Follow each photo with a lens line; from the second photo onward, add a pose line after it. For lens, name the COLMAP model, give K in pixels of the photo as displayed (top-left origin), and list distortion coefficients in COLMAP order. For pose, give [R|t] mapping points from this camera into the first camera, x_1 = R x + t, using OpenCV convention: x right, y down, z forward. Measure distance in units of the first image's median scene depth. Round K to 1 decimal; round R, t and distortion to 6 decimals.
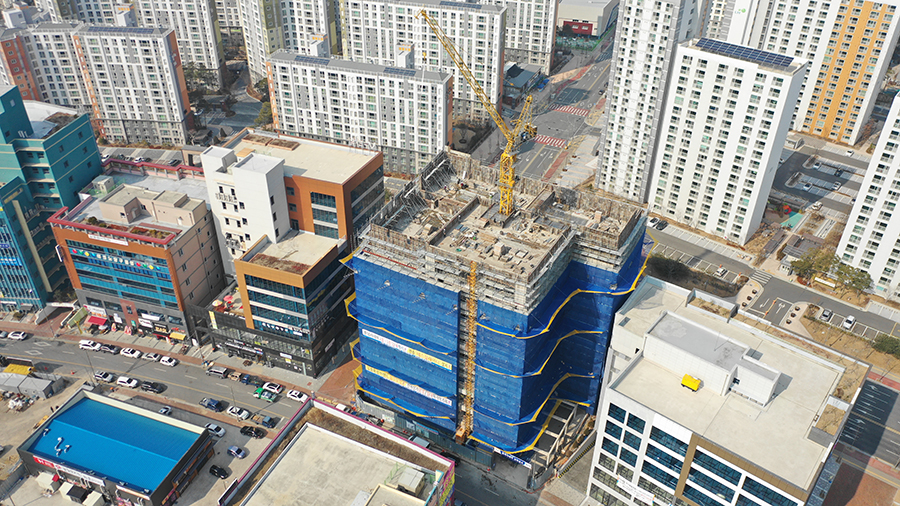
lens RADIAL K [[719.8, 0, 446.0], [0, 719.8, 251.2], [0, 0, 1]] dist [0.001668, -0.009101]
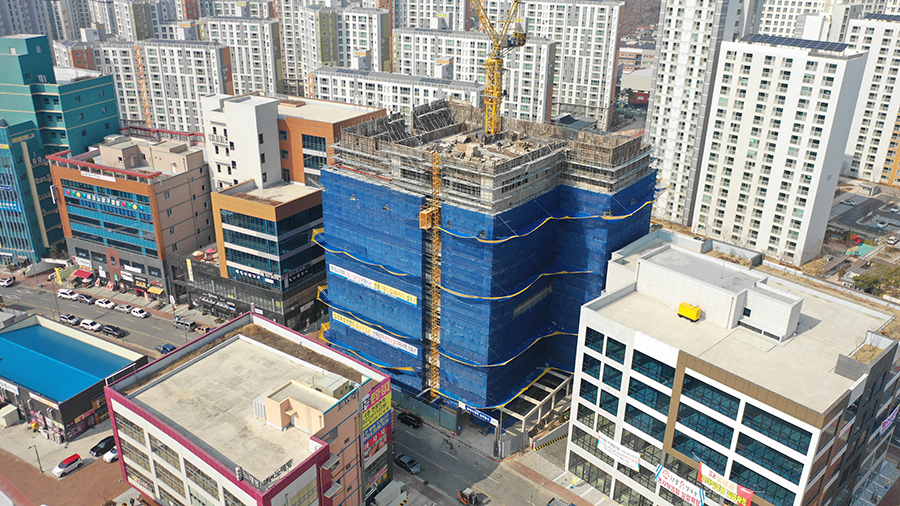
lens RADIAL K [[719.8, 0, 446.0], [0, 719.8, 251.2], [0, 0, 1]] dist [0.001668, -0.009101]
pose [[0.989558, 0.064650, -0.128820, 0.115586], [-0.088100, 0.978669, -0.185595, 0.199759], [0.114074, 0.195006, 0.974146, 0.112022]]
